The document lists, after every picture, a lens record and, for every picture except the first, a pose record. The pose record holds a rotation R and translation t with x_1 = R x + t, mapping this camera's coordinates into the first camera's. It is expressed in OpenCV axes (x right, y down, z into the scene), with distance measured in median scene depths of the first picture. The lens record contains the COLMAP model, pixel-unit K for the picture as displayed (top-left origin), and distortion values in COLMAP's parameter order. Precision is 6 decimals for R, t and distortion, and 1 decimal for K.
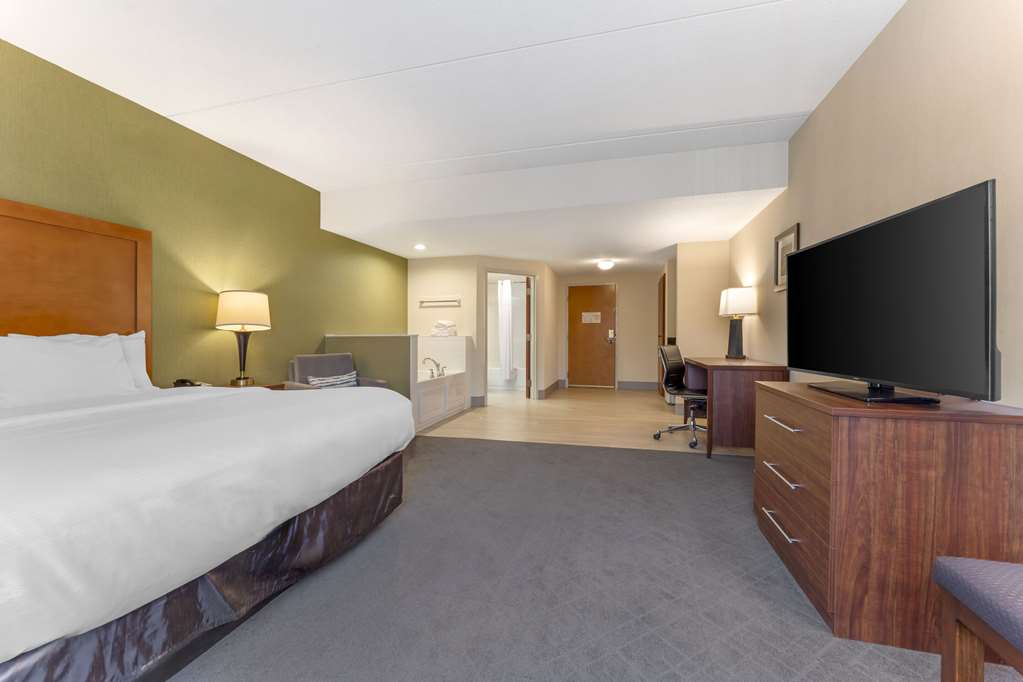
lens RADIAL K [[417.4, 0, 503.9], [0, 417.4, 337.4], [0, 0, 1]] dist [-0.004842, 0.000684]
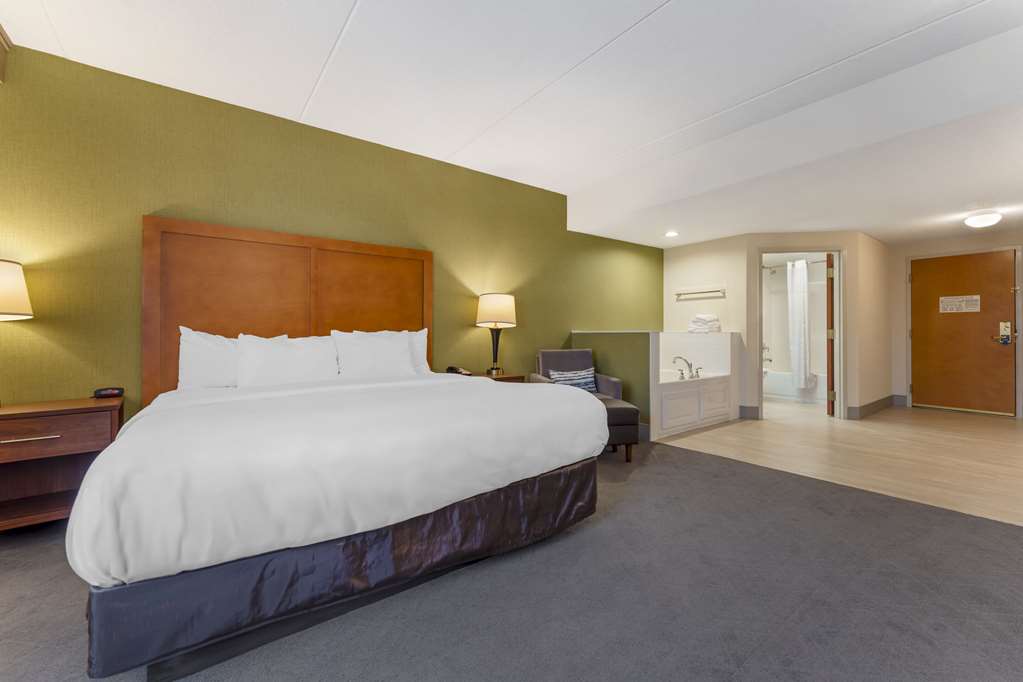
lens RADIAL K [[417.4, 0, 501.8], [0, 417.4, 329.4], [0, 0, 1]] dist [-0.004842, 0.000684]
pose [[0.784060, -0.004465, -0.620668, 0.081896], [-0.002282, 0.999947, -0.010076, 0.000545], [0.620680, 0.009317, 0.784008, 0.073620]]
